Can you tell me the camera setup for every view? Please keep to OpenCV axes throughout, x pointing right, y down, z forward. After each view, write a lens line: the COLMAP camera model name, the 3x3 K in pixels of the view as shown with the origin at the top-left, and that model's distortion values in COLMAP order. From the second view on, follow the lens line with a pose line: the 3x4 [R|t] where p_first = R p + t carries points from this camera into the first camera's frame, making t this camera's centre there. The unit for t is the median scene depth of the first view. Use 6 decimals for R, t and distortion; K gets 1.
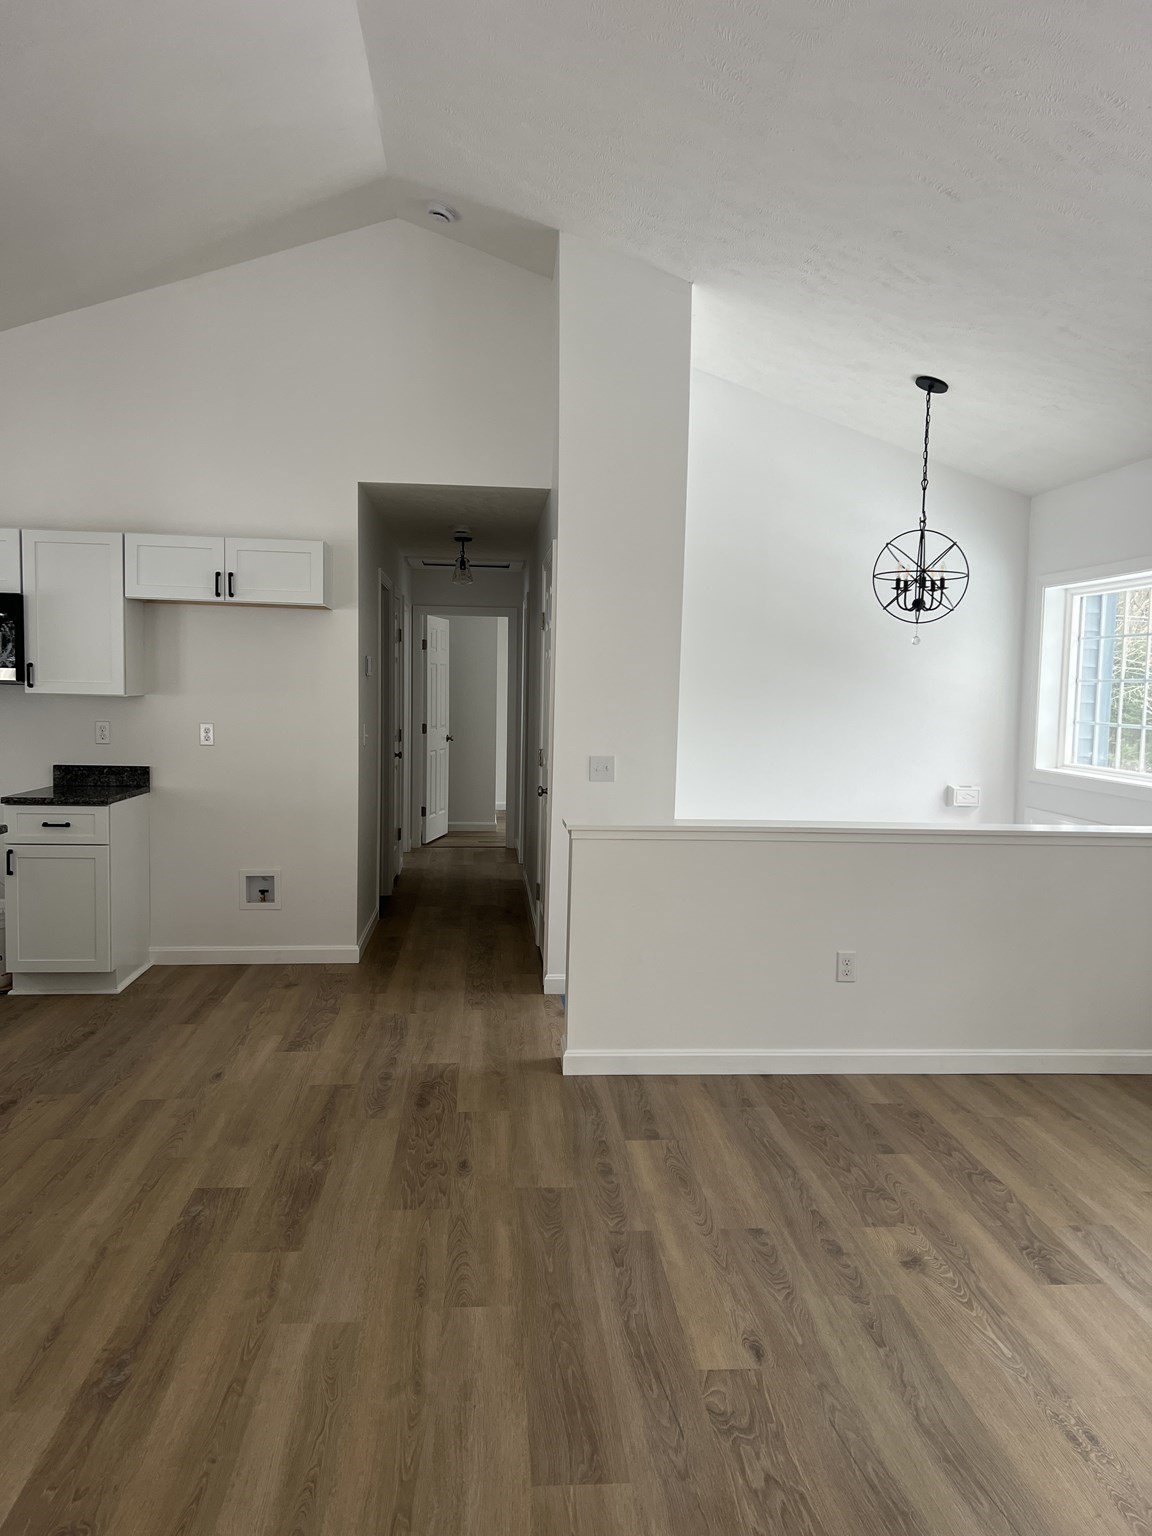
lens RADIAL K [[1125.9, 0, 576.0], [0, 1125.9, 772.2], [0, 0, 1]] dist [0.028386, -0.041088]
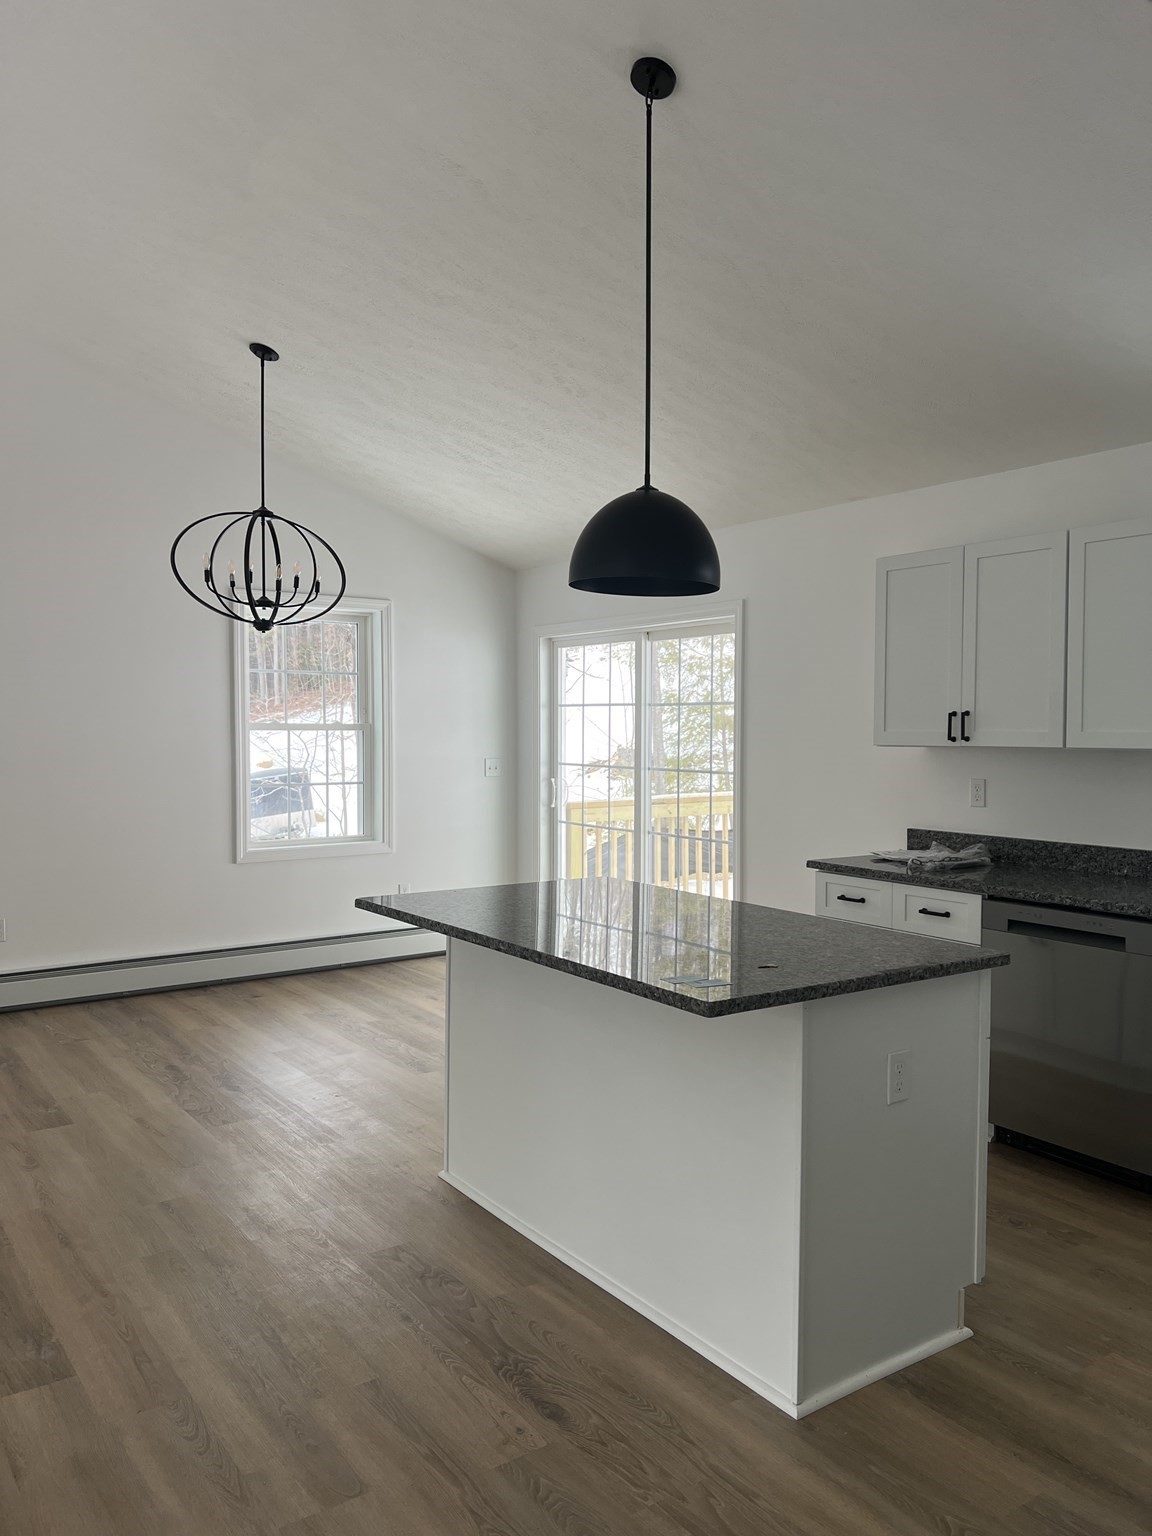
lens RADIAL K [[1125.9, 0, 584.8], [0, 1125.9, 767.1], [0, 0, 1]] dist [0.028386, -0.041088]
pose [[-0.849085, -0.000522, -0.528256, -0.216442], [-0.061333, 0.993334, 0.097602, -0.144376], [0.524684, 0.115272, -0.843457, 1.751117]]
